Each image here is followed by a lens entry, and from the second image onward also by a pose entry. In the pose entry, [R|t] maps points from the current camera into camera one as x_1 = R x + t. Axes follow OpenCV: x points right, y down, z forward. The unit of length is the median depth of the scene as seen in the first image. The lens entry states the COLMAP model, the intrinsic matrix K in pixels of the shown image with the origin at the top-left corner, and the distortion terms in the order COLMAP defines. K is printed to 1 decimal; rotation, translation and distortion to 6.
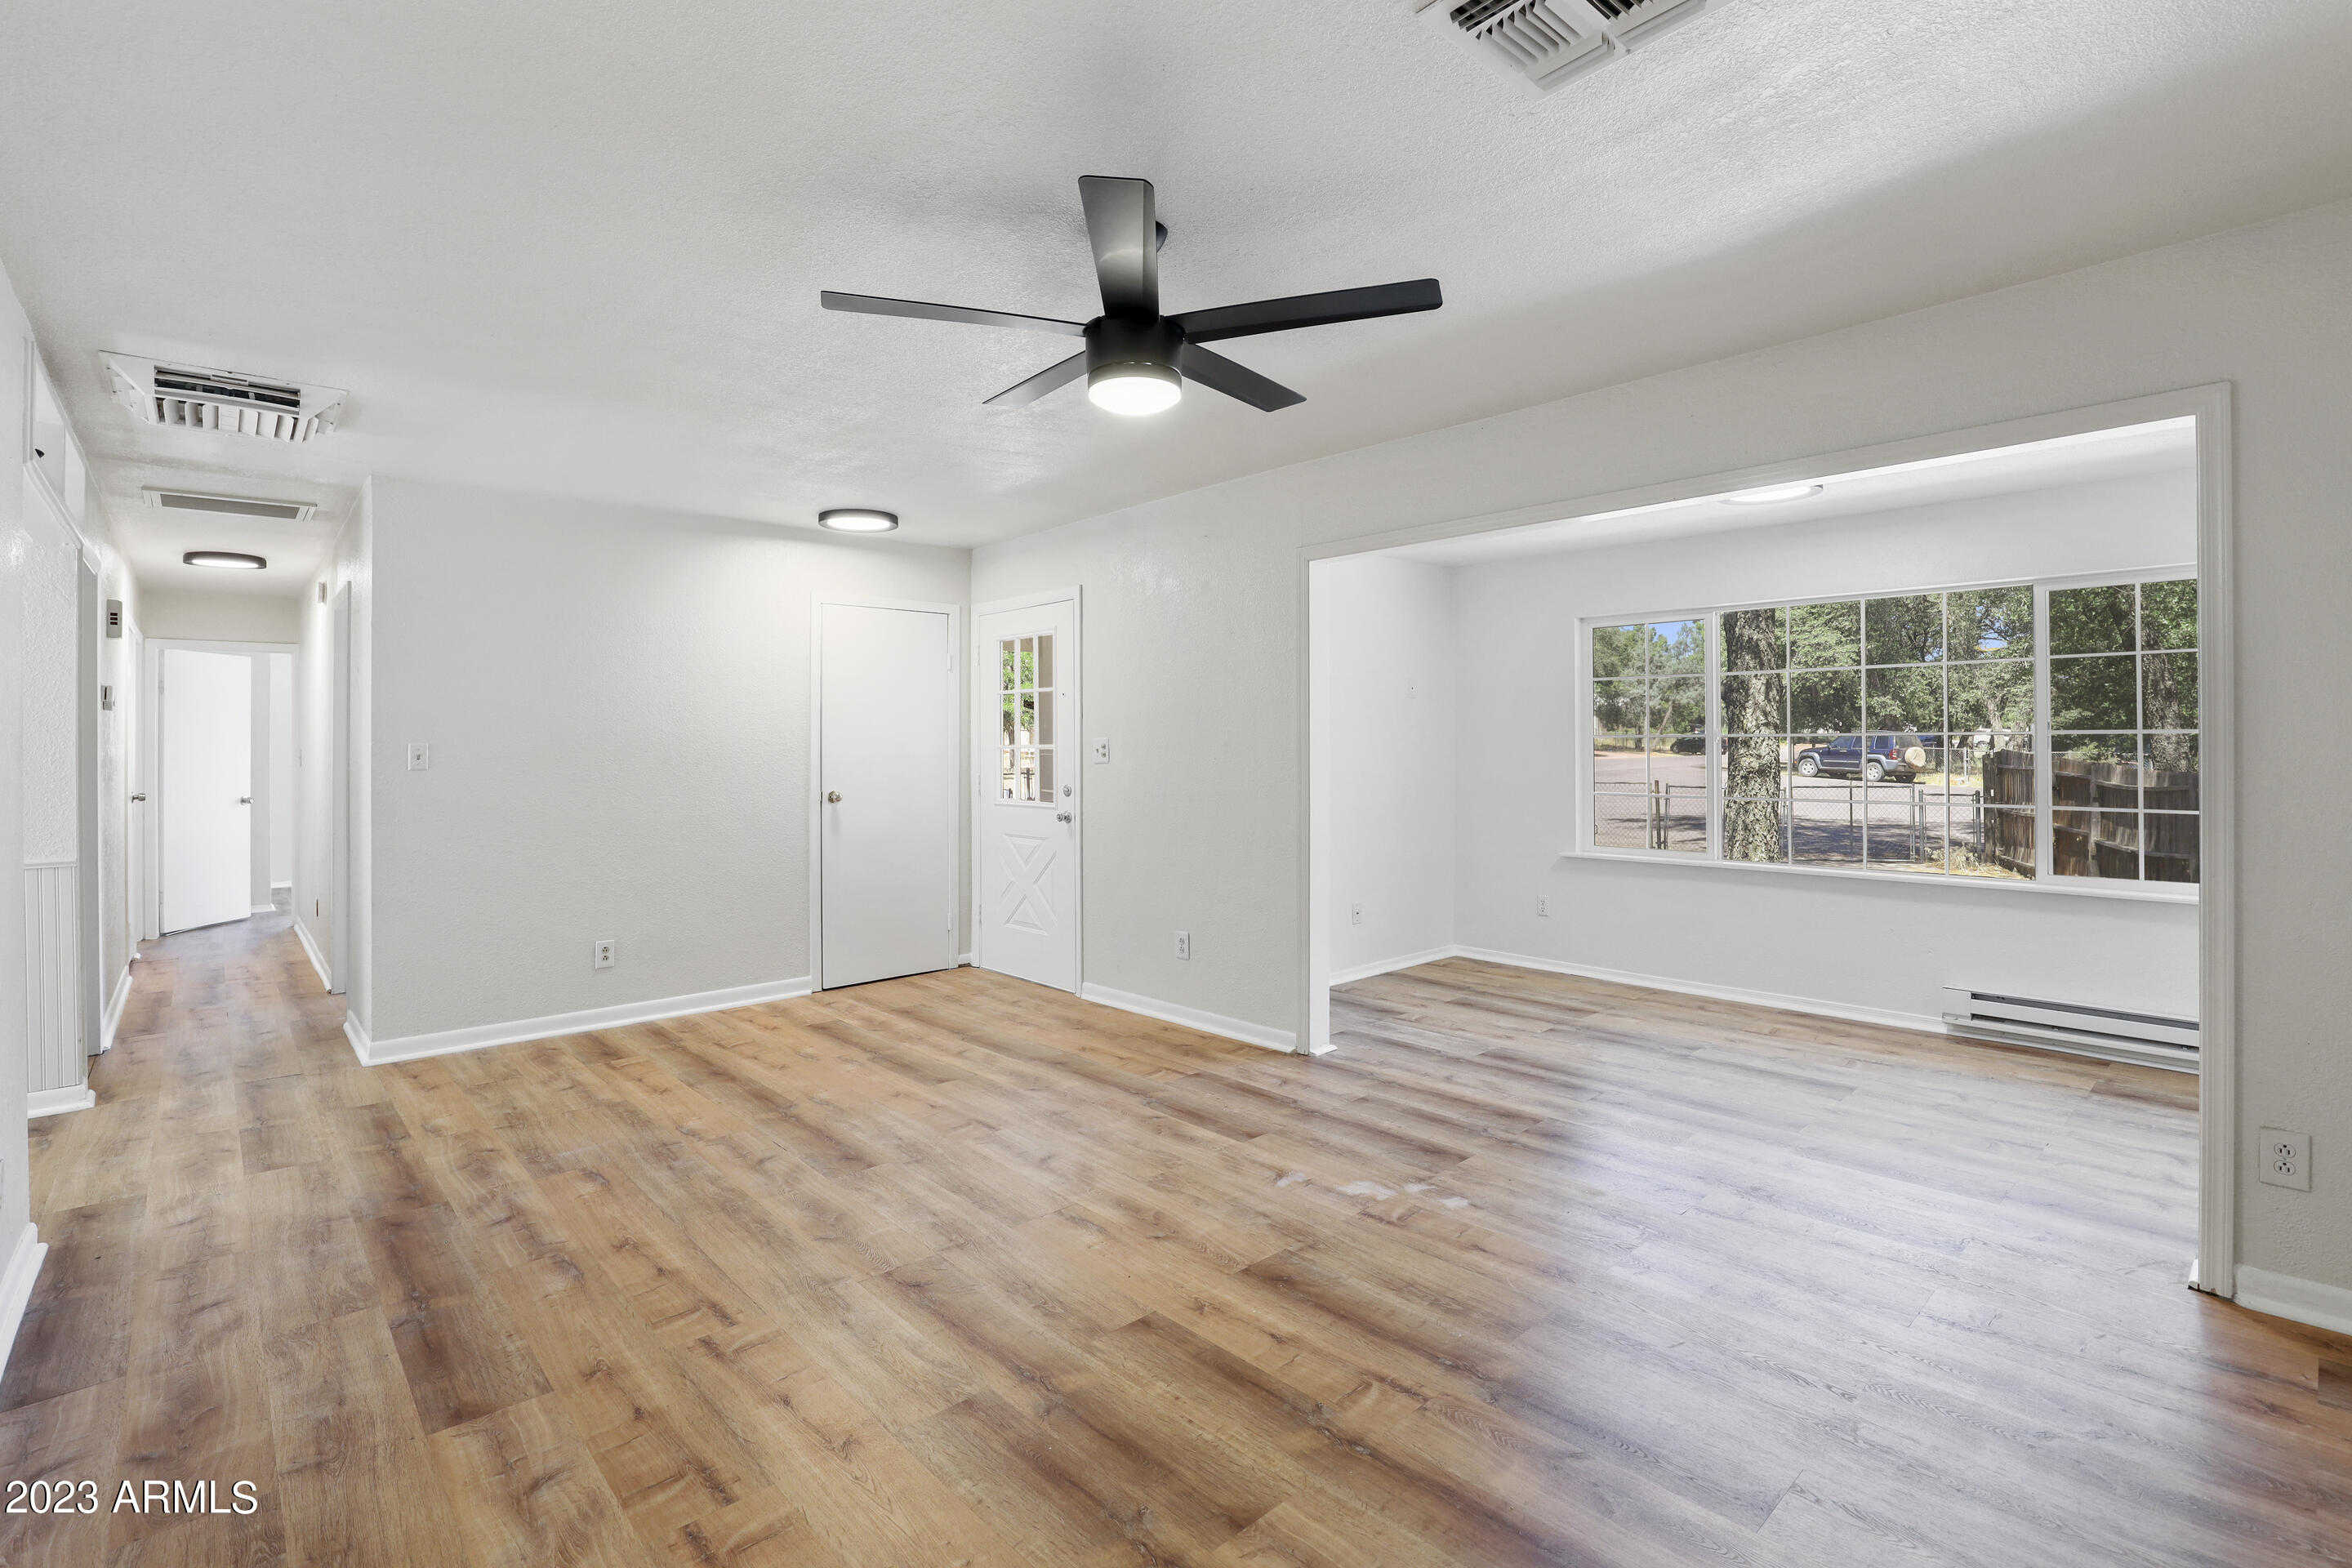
lens RADIAL K [[1090.6, 0, 1174.9], [0, 1090.6, 756.7], [0, 0, 1]] dist [-0.020438, 0.000284]
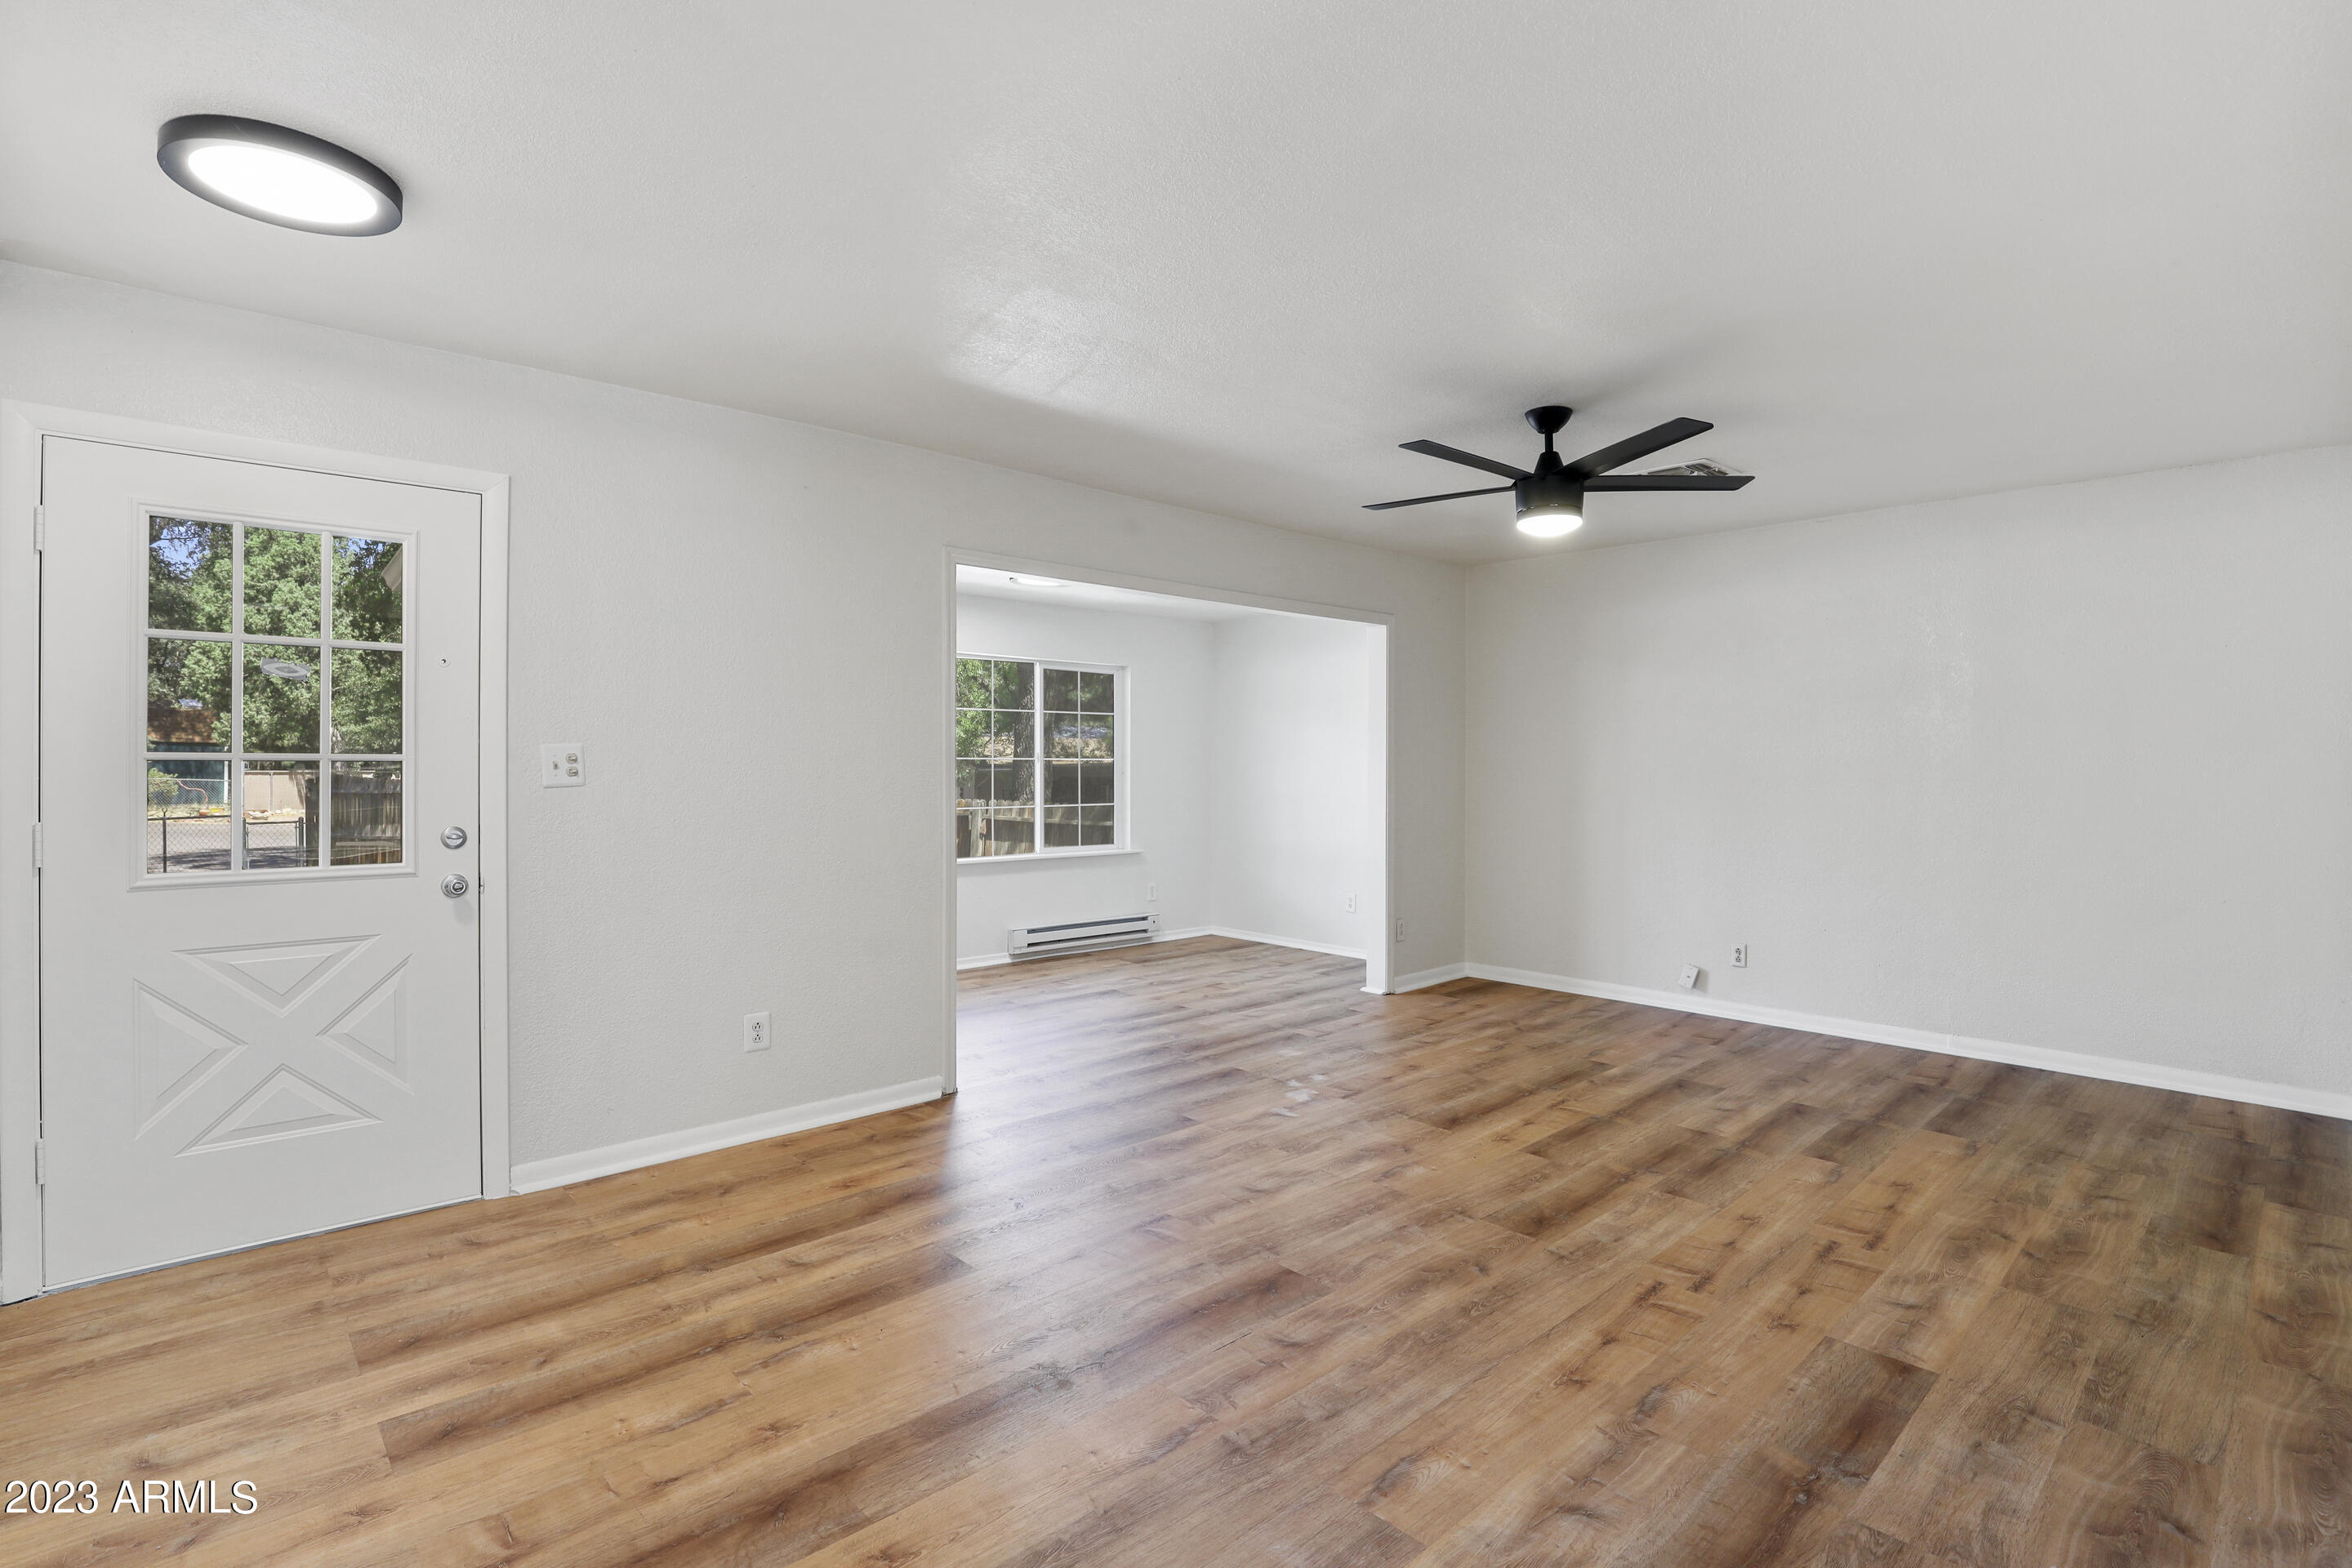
lens RADIAL K [[1124.7, 0, 1176.0], [0, 1124.7, 784.0], [0, 0, 1]] dist [-0.018910, -0.000133]
pose [[-0.026408, -0.004238, 0.999642, -1.284085], [0.003047, 0.999986, 0.004320, 0.013867], [-0.999647, 0.003160, -0.026395, 1.282963]]
